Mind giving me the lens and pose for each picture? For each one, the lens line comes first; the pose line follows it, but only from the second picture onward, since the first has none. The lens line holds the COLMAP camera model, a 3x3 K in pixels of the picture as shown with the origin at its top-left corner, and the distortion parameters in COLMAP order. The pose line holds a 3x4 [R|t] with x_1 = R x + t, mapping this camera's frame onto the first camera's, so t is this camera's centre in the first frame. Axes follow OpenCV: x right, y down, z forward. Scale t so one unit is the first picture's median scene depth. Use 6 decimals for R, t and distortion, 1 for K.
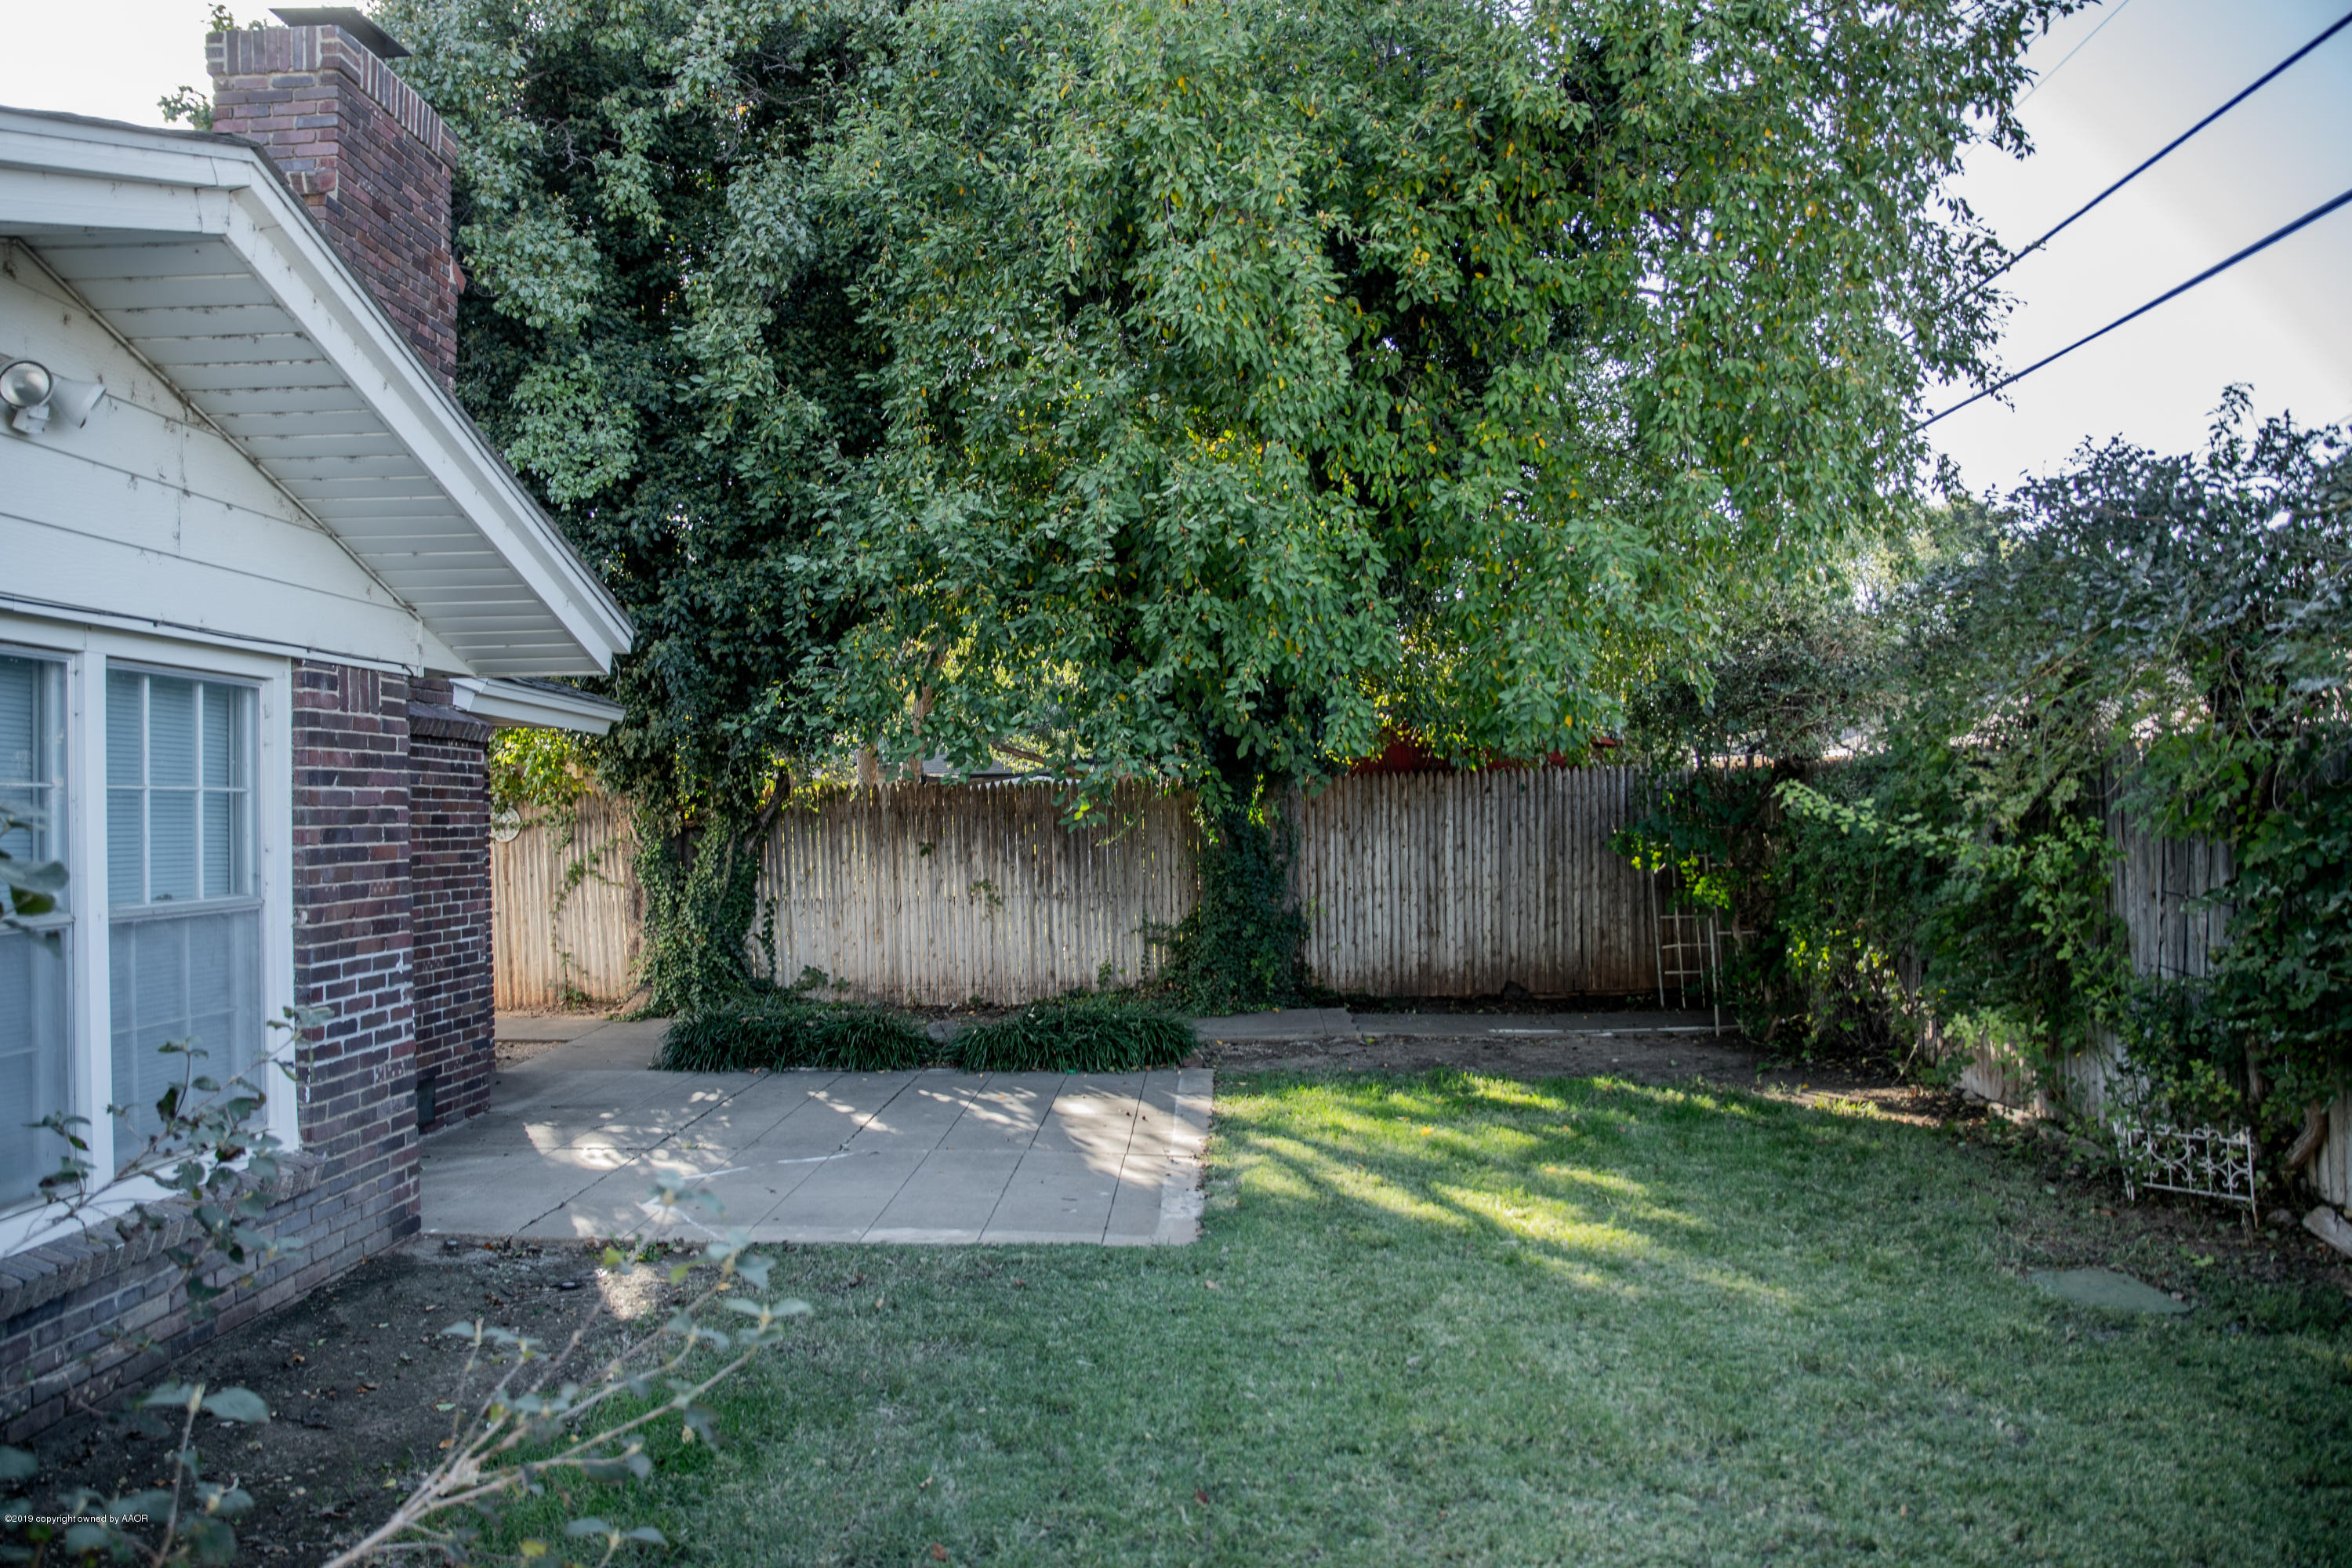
lens RADIAL K [[1596.4, 0, 1158.9], [0, 1596.4, 778.4], [0, 0, 1]] dist [-0.134100, 0.094062]
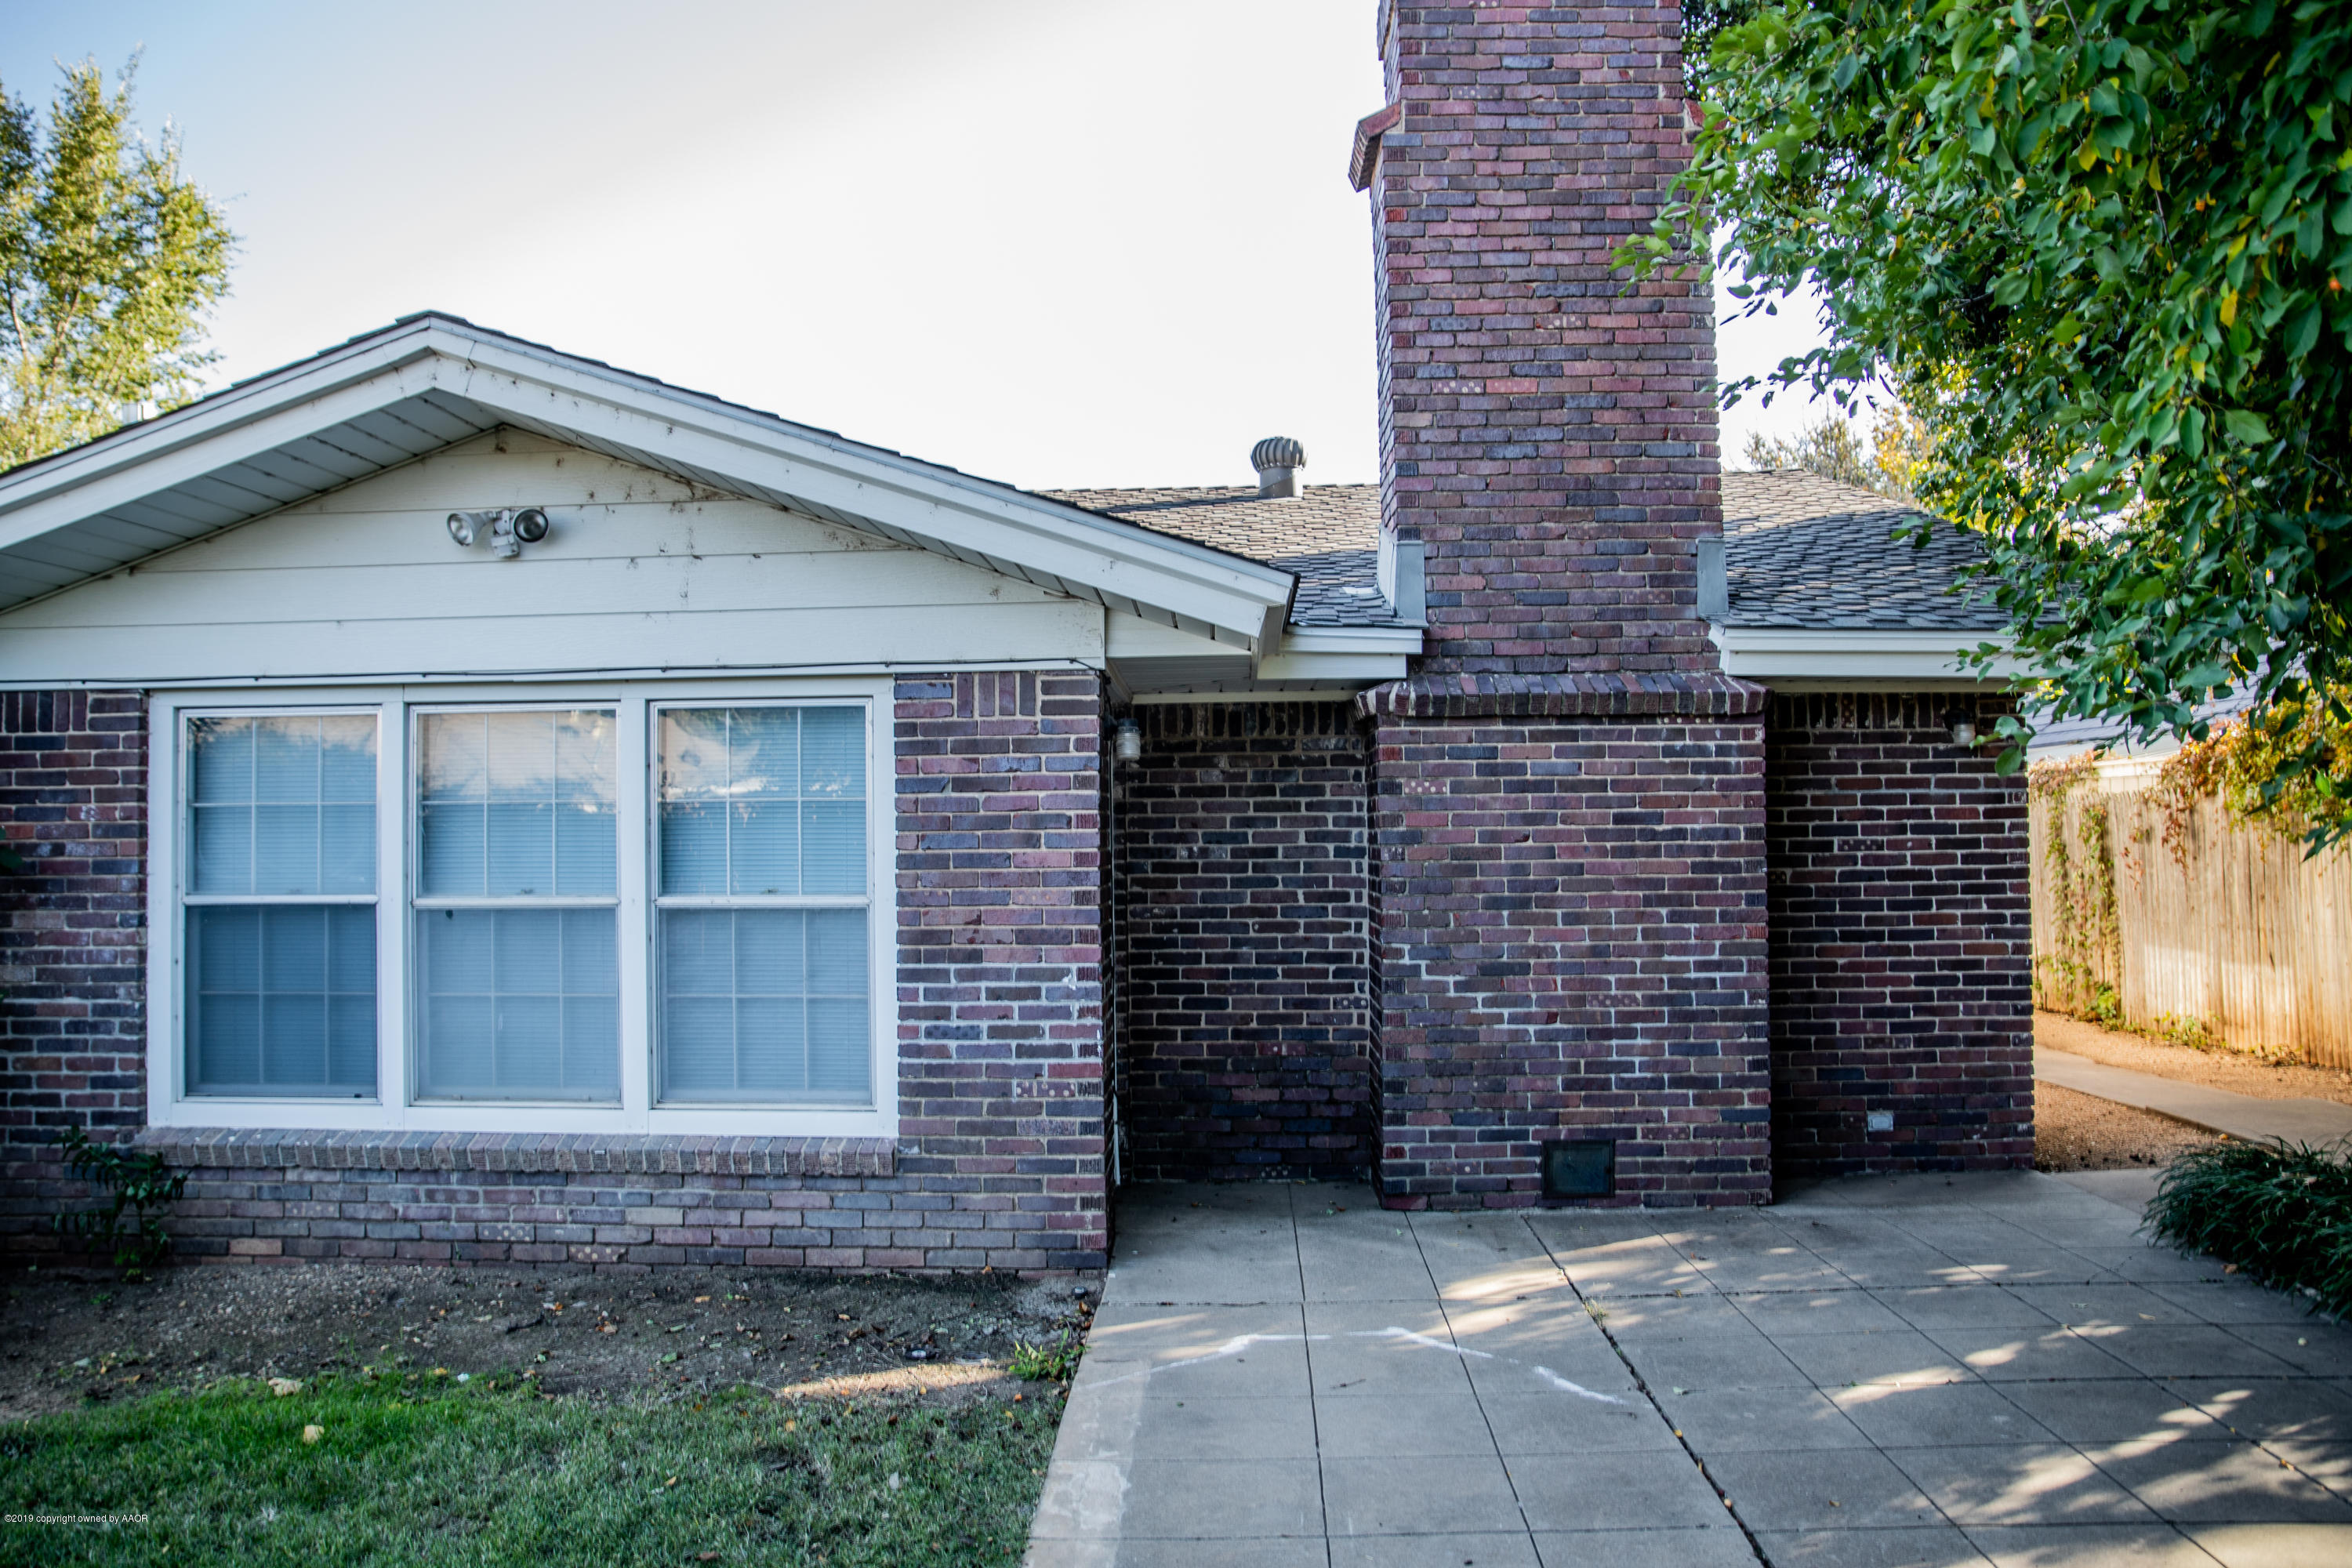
lens RADIAL K [[1596.4, 0, 1158.9], [0, 1596.4, 778.4], [0, 0, 1]] dist [-0.134100, 0.094062]
pose [[0.002467, -0.018119, -0.999833, 0.497212], [0.032008, 0.999325, -0.018031, 0.018463], [0.999485, -0.031959, 0.003045, 1.106863]]
